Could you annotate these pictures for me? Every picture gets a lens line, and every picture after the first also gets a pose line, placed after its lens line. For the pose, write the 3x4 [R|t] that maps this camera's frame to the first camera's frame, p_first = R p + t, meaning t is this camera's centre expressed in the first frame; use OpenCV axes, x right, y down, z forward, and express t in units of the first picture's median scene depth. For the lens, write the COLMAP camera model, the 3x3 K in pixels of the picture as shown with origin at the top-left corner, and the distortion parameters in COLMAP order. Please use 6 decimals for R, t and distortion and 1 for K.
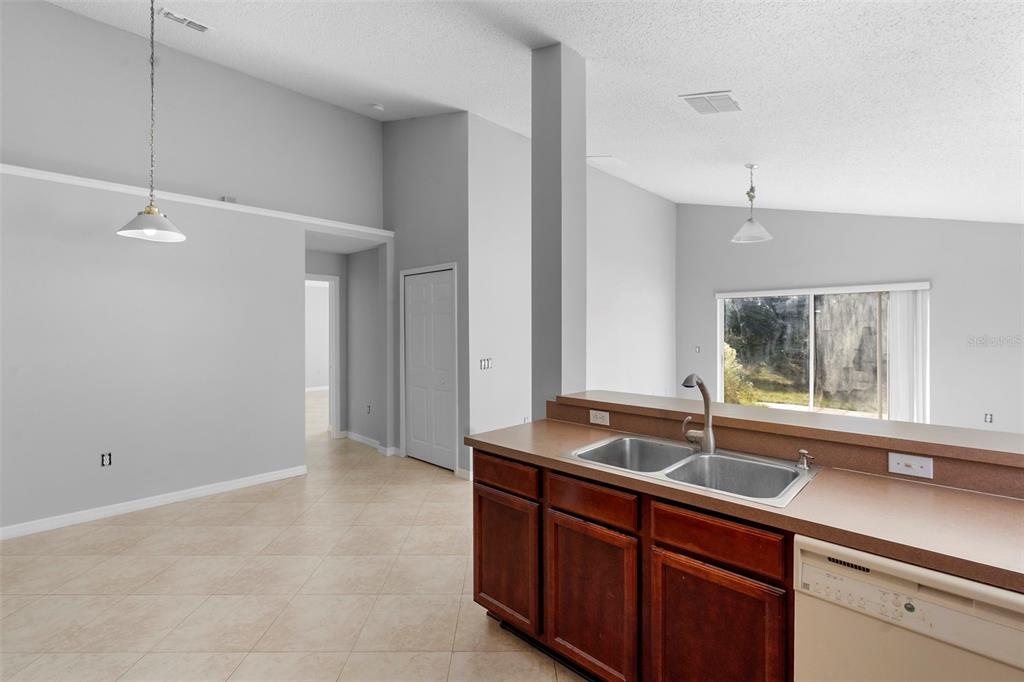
lens RADIAL K [[462.5, 0, 508.7], [0, 462.5, 331.9], [0, 0, 1]] dist [-0.000291, 0.001269]
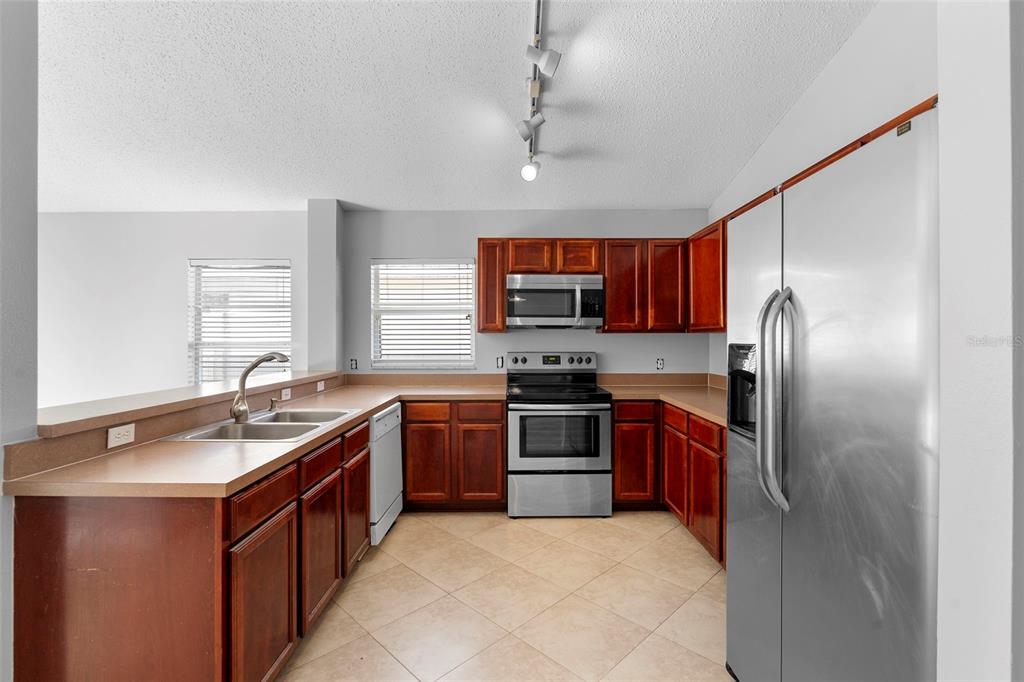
lens RADIAL K [[458.7, 0, 516.7], [0, 458.7, 338.4], [0, 0, 1]] dist [0.000483, 0.000351]
pose [[-0.693142, 0.001674, 0.720799, -0.331859], [0.004397, 0.999989, 0.001907, 0.019208], [-0.720788, 0.004491, -0.693141, 0.490654]]
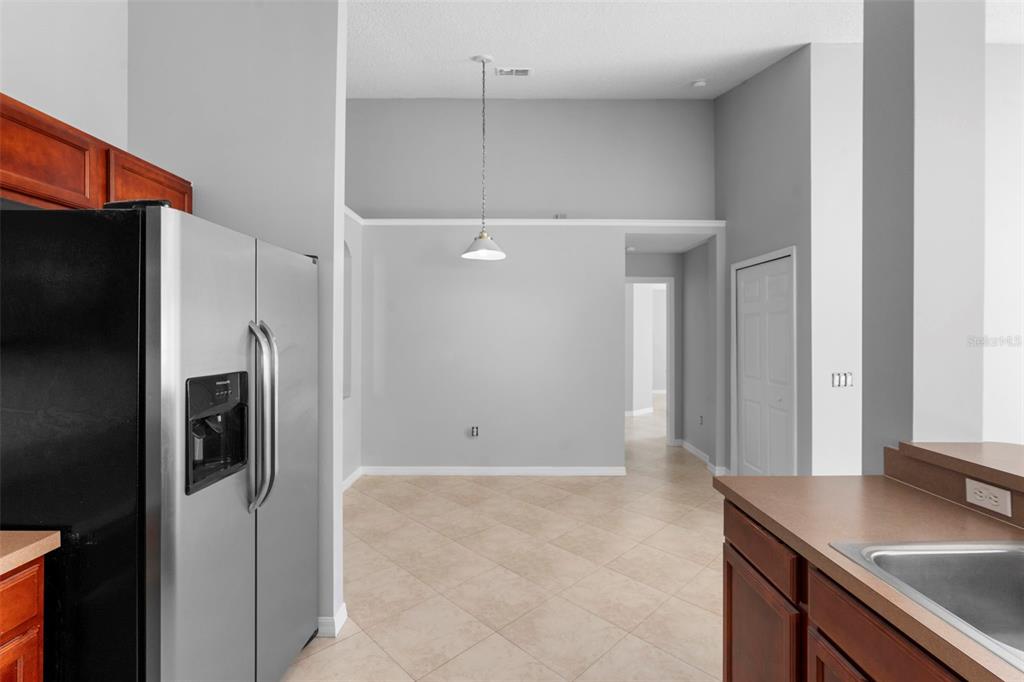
lens RADIAL K [[460.2, 0, 514.0], [0, 460.2, 334.5], [0, 0, 1]] dist [-0.002208, 0.006290]
pose [[0.705764, 0.005609, -0.708425, 0.087610], [-0.006404, 0.999978, 0.001538, -0.000427], [0.708418, 0.003451, 0.705784, 0.107102]]
